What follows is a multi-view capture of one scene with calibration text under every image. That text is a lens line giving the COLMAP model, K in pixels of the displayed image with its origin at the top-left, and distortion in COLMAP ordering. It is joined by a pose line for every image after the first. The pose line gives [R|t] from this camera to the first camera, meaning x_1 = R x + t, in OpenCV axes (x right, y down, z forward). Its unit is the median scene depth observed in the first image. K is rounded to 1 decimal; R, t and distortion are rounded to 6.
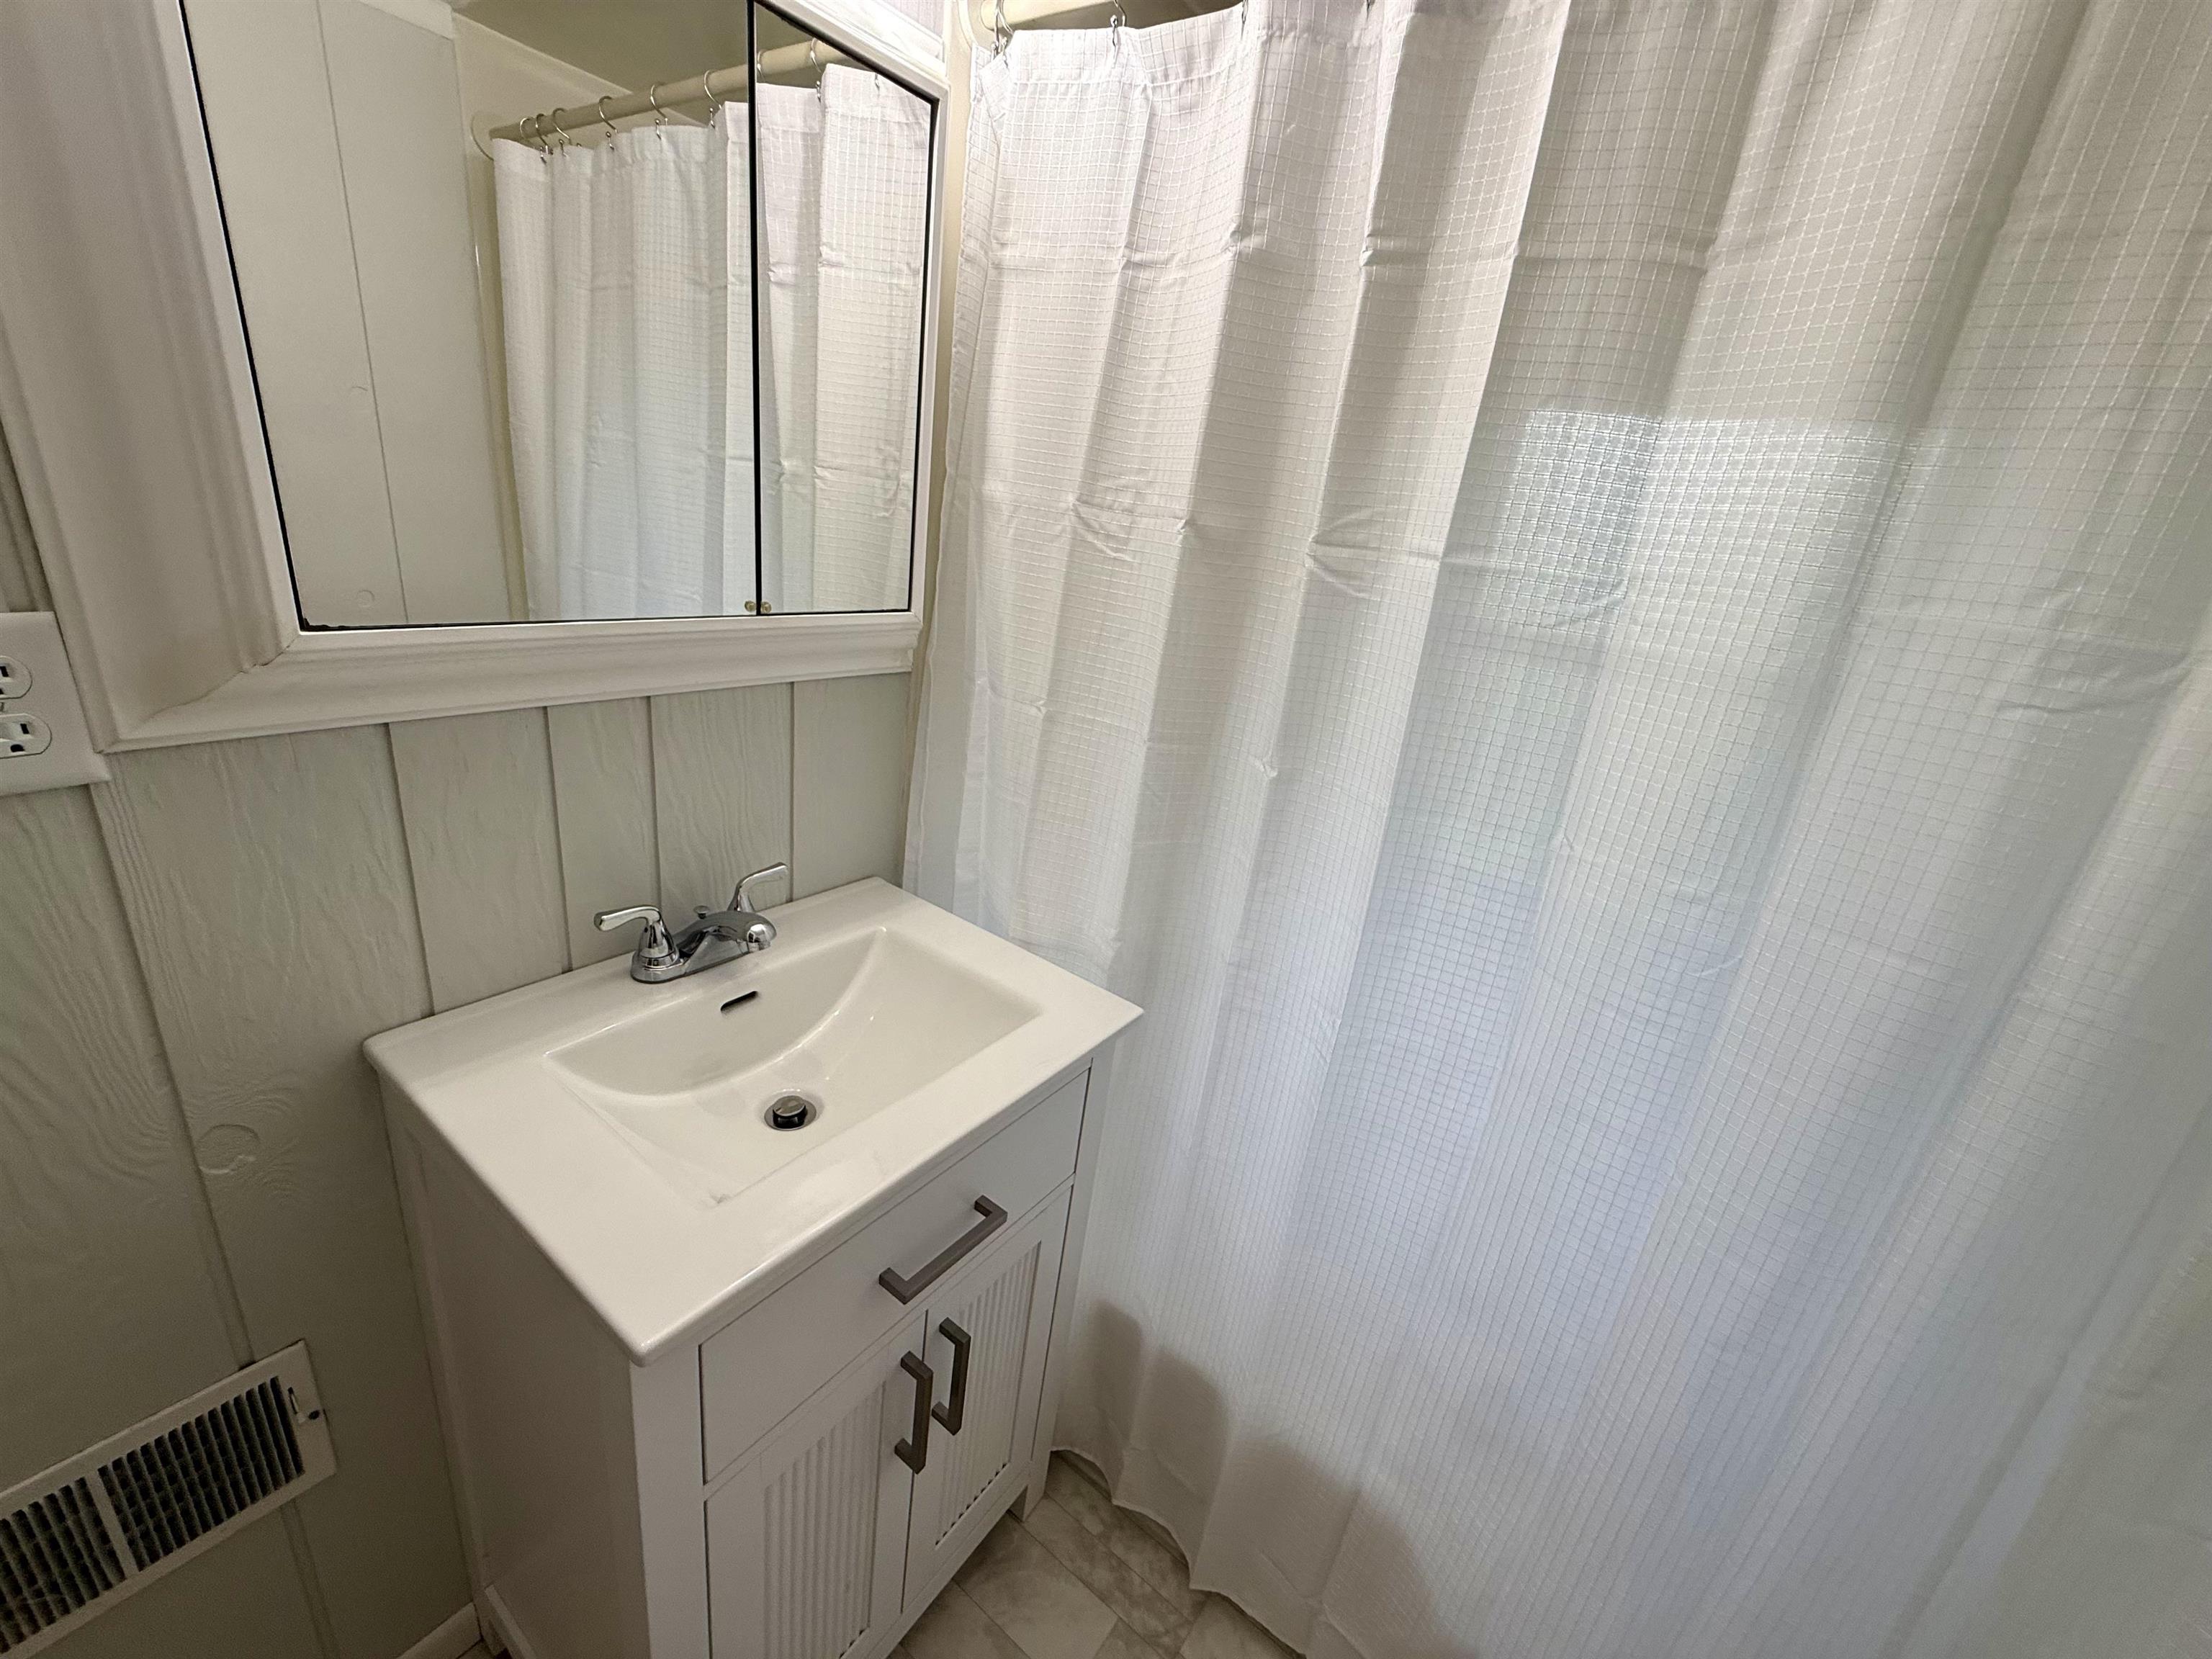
lens RADIAL K [[879.9, 0, 1101.7], [0, 879.9, 834.3], [0, 0, 1]] dist [0.000403, 0.000549]
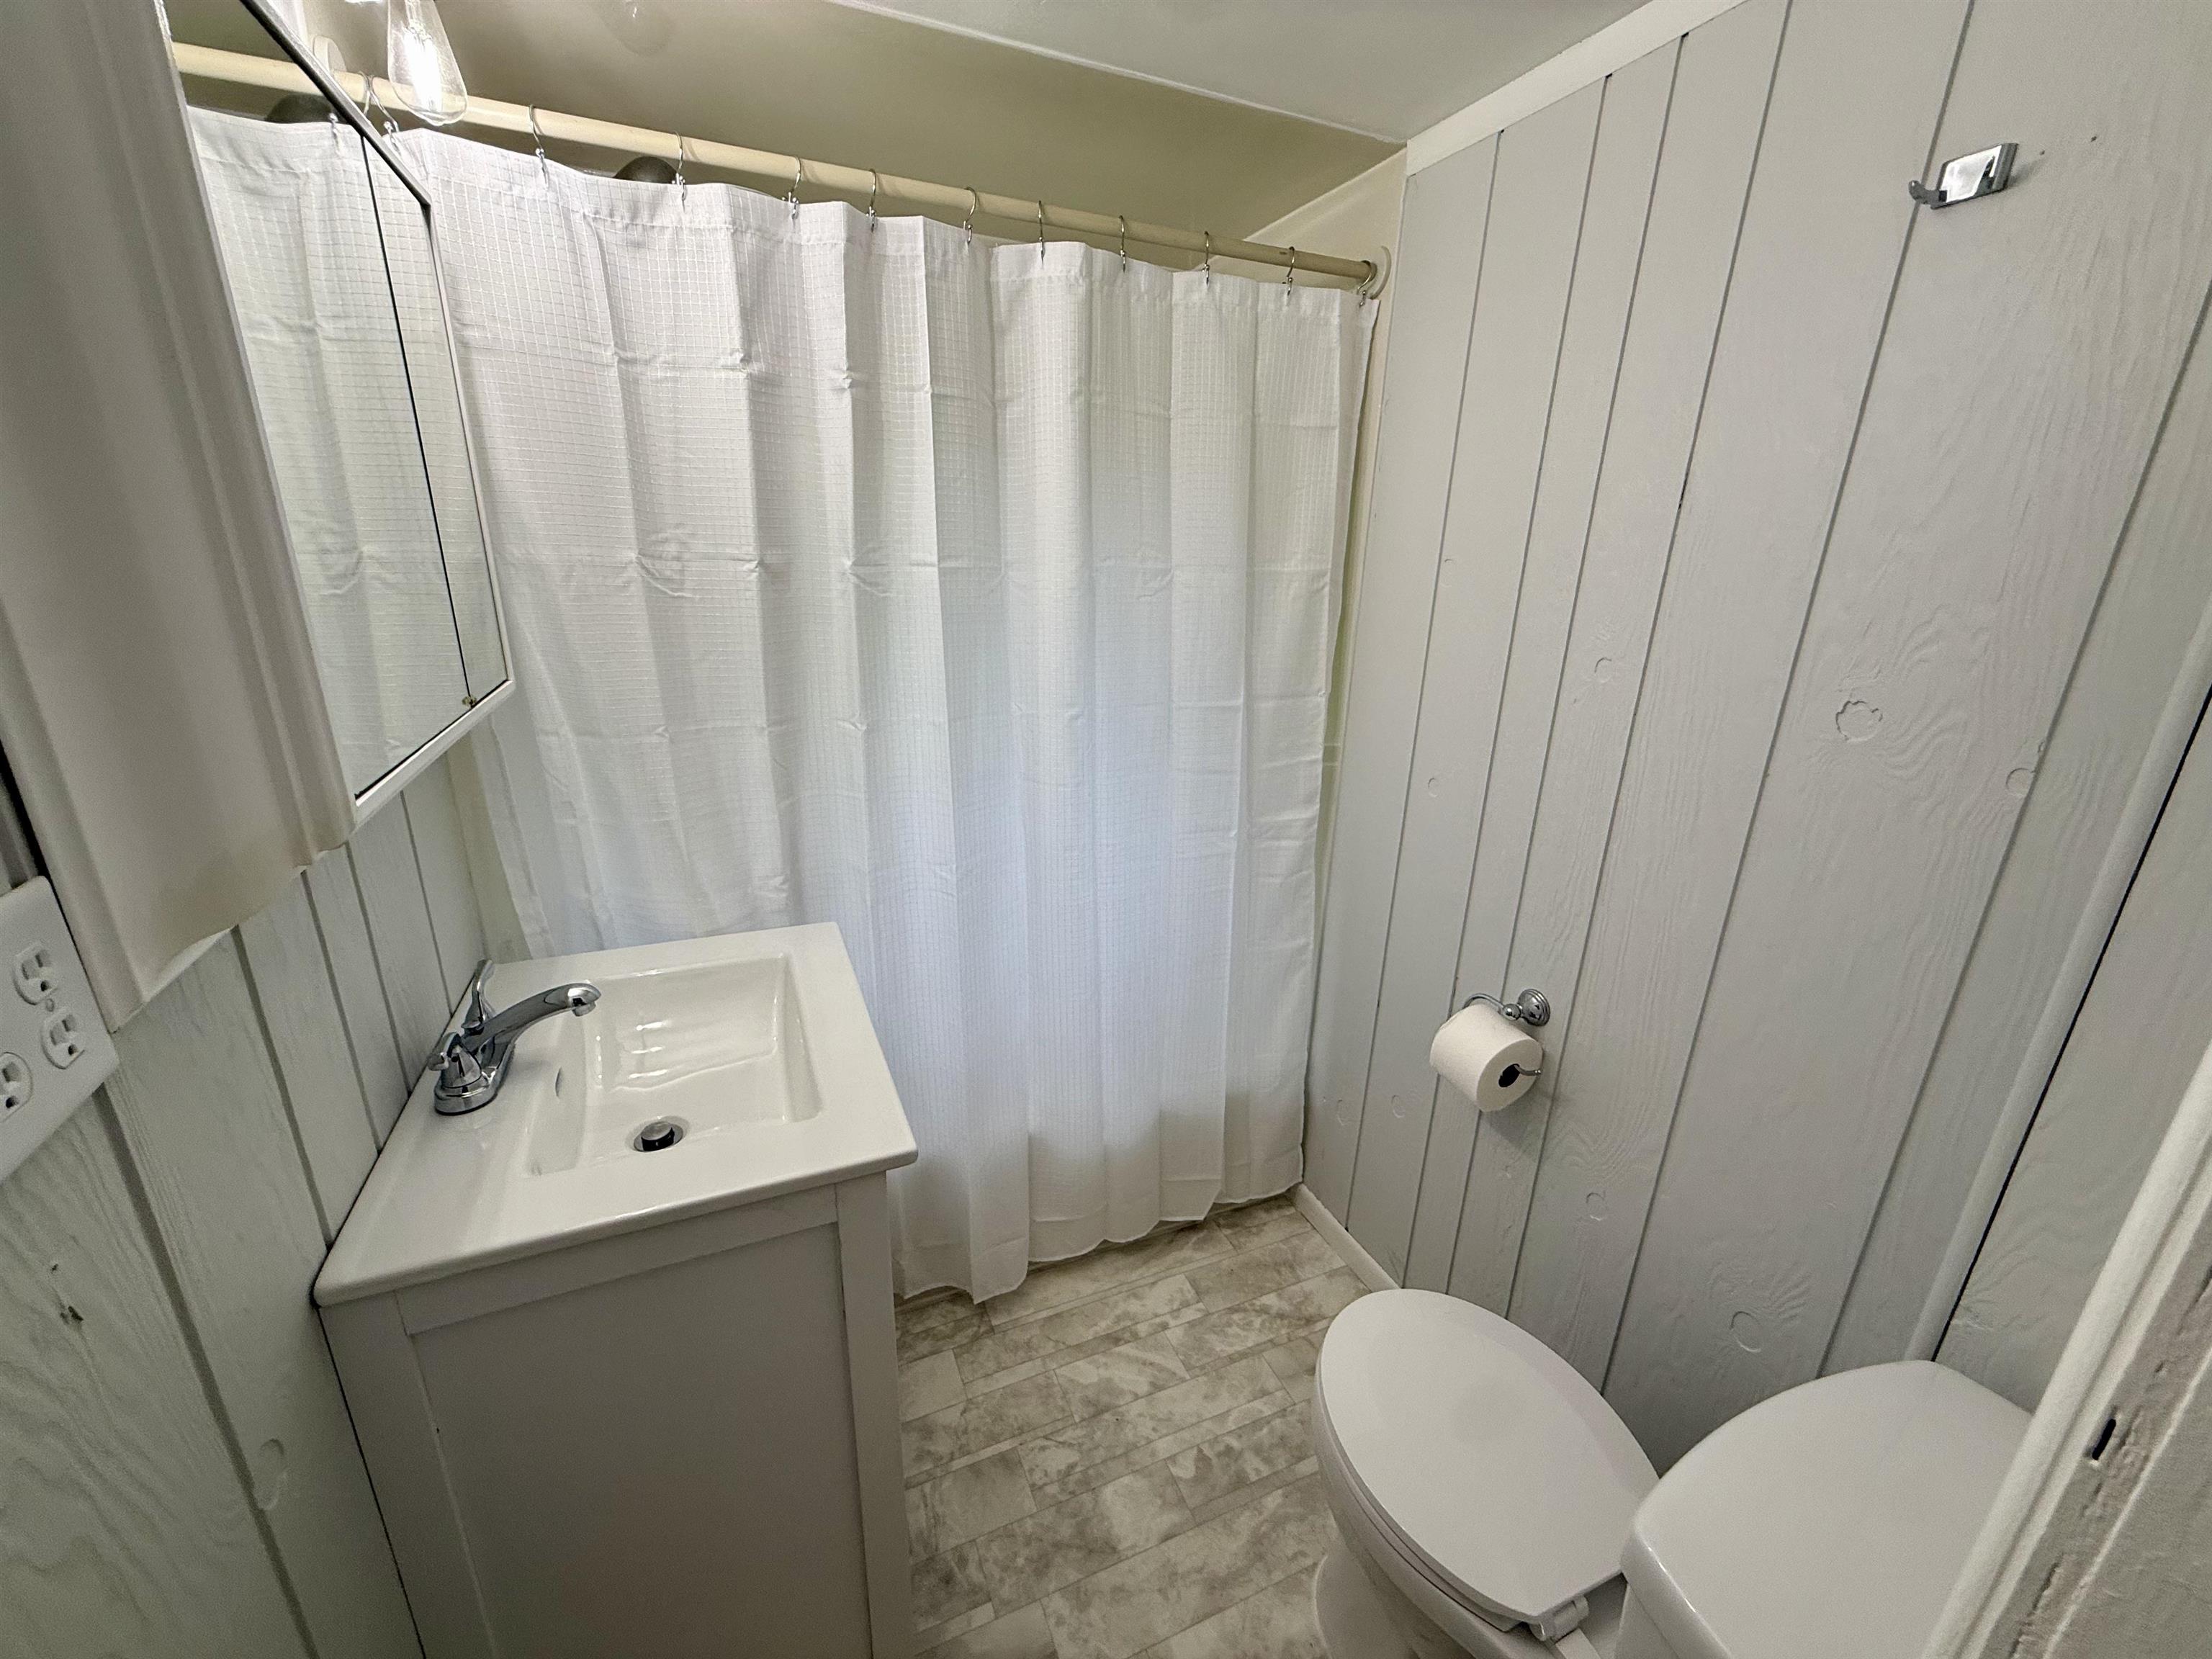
lens RADIAL K [[879.9, 0, 1101.7], [0, 879.9, 834.3], [0, 0, 1]] dist [0.000403, 0.000549]
pose [[0.500617, -0.371420, 0.781940, -0.845189], [0.336952, 0.915648, 0.219207, -0.089334], [-0.797400, 0.153738, 0.583540, -0.145634]]
